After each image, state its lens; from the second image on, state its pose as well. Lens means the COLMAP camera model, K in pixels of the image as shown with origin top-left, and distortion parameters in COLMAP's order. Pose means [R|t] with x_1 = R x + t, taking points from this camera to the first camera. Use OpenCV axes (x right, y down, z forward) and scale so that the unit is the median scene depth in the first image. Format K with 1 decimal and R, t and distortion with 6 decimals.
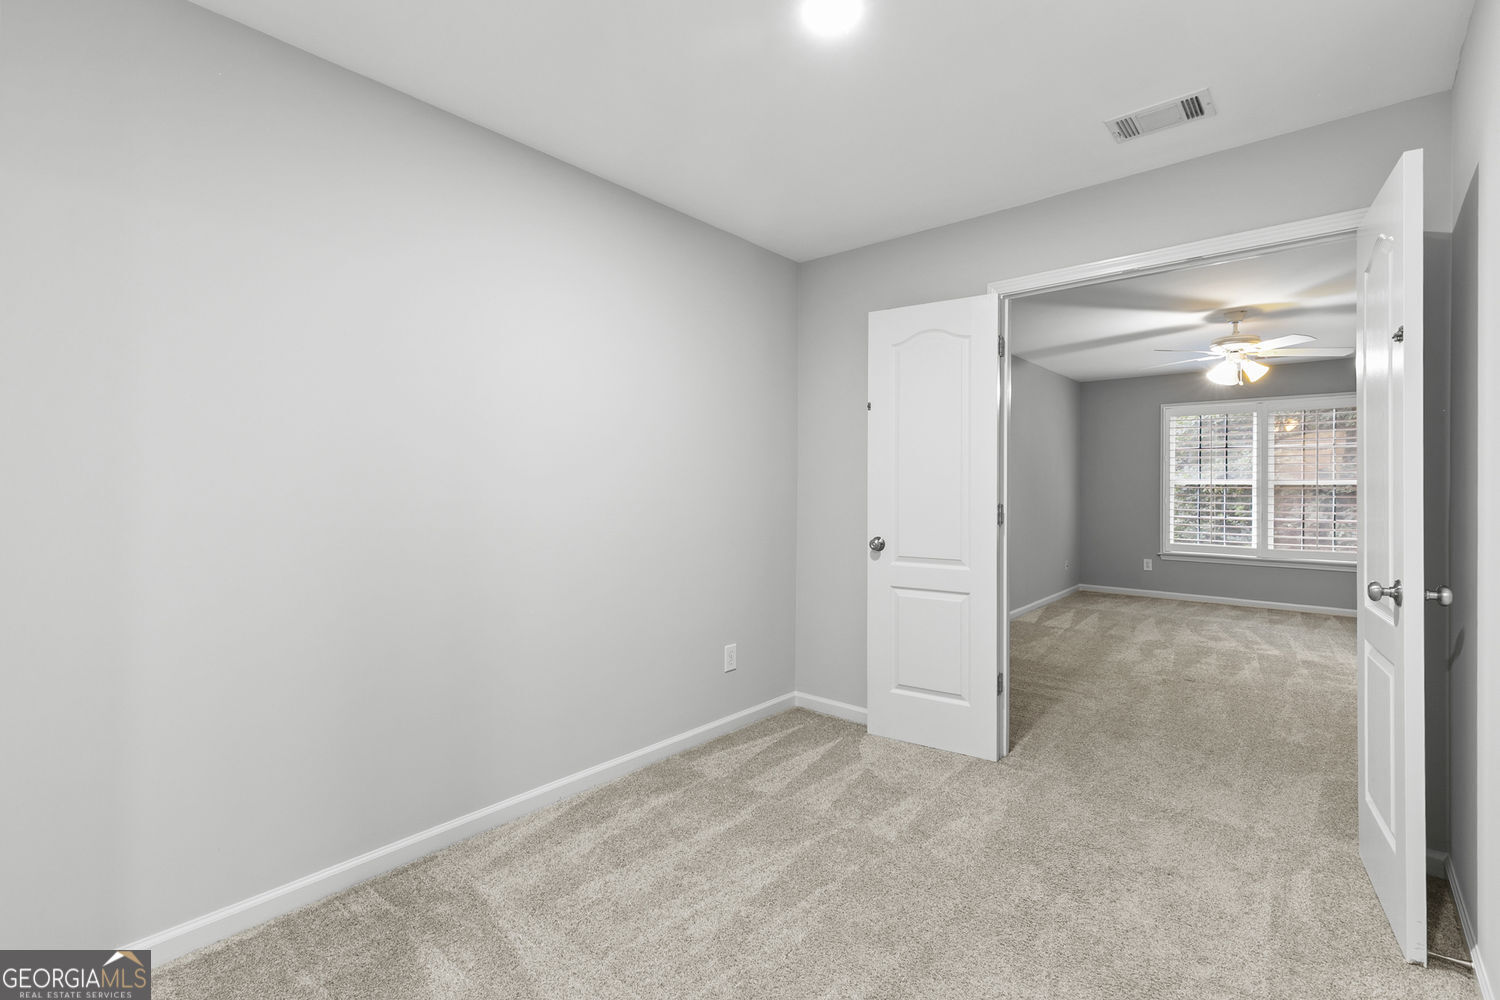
lens RADIAL K [[672.9, 0, 753.6], [0, 672.9, 486.2], [0, 0, 1]] dist [0.010049, -0.002654]
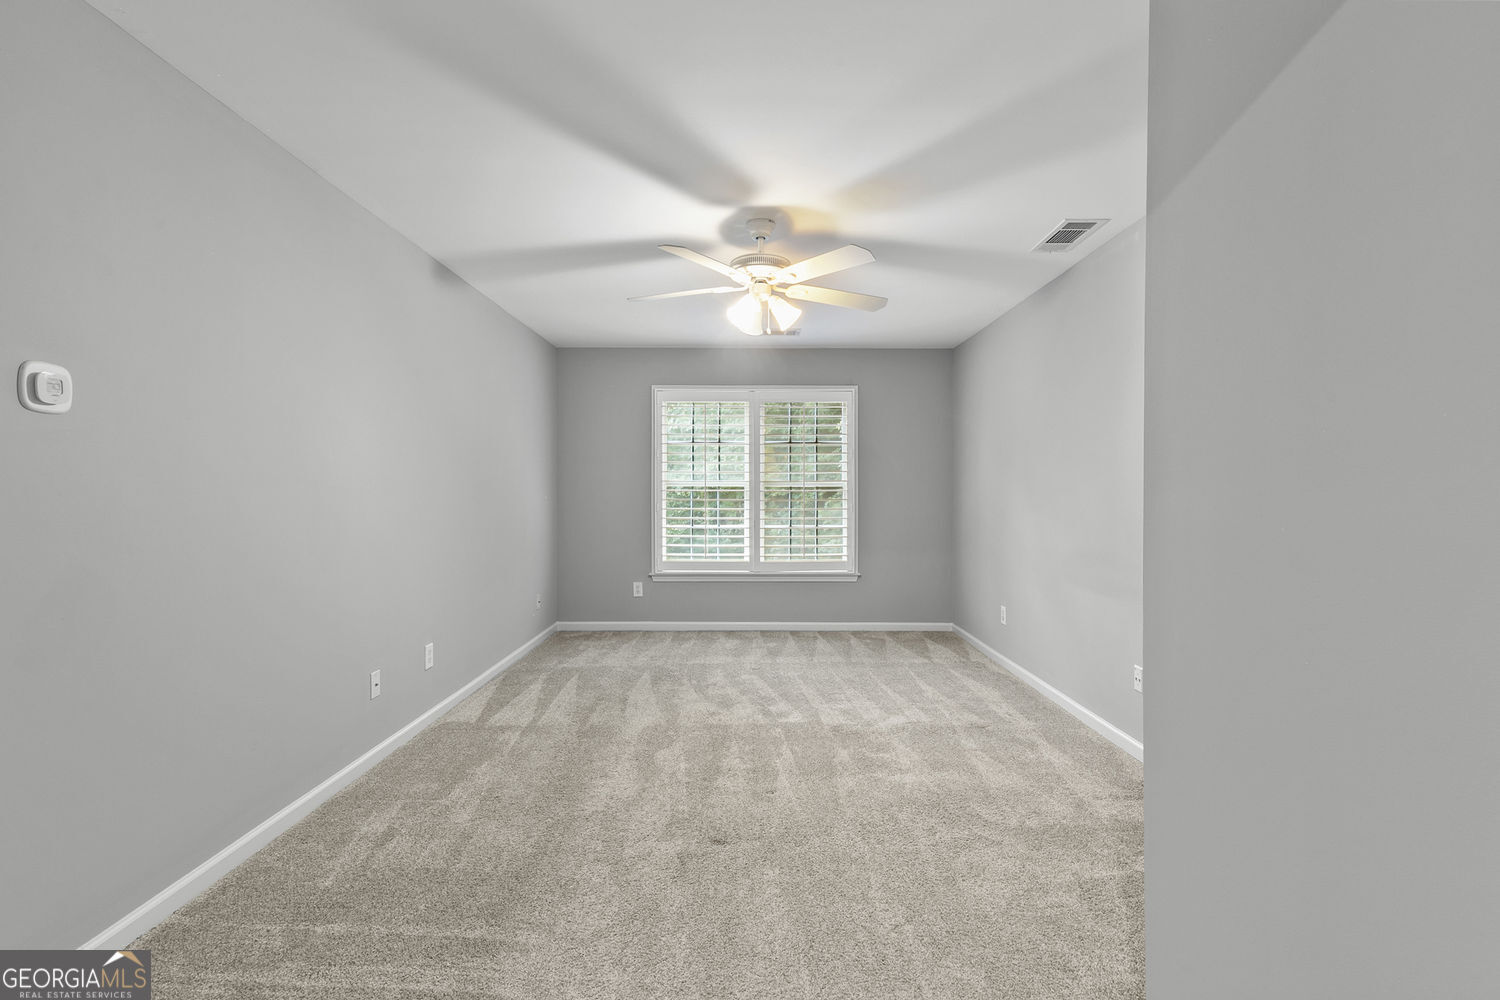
lens RADIAL K [[672.9, 0, 756.3], [0, 672.9, 495.9], [0, 0, 1]] dist [0.010049, -0.002654]
pose [[0.754087, -0.009031, 0.656712, 0.192351], [0.003055, 0.999943, 0.010242, 0.000630], [-0.656767, -0.005717, 0.754072, 0.351734]]
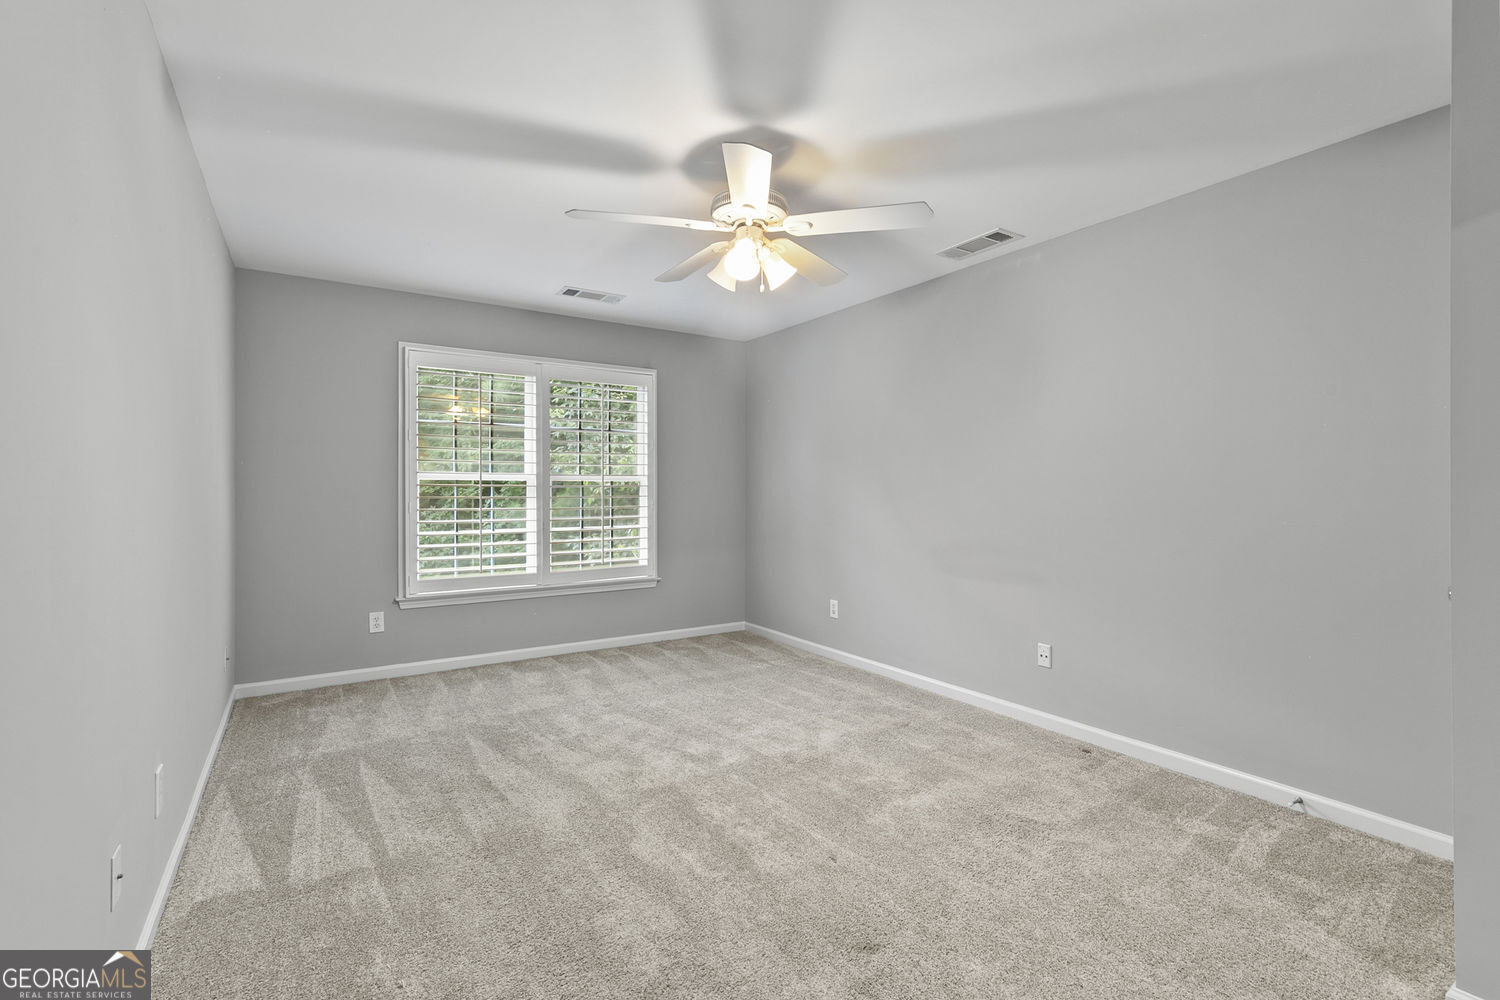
lens RADIAL K [[672.9, 0, 755.4], [0, 672.9, 489.2], [0, 0, 1]] dist [0.010049, -0.002654]
pose [[0.276152, -0.005188, 0.961100, 0.141882], [-0.000001, 0.999985, 0.005398, 0.002418], [-0.961114, -0.001492, 0.276148, 0.590194]]
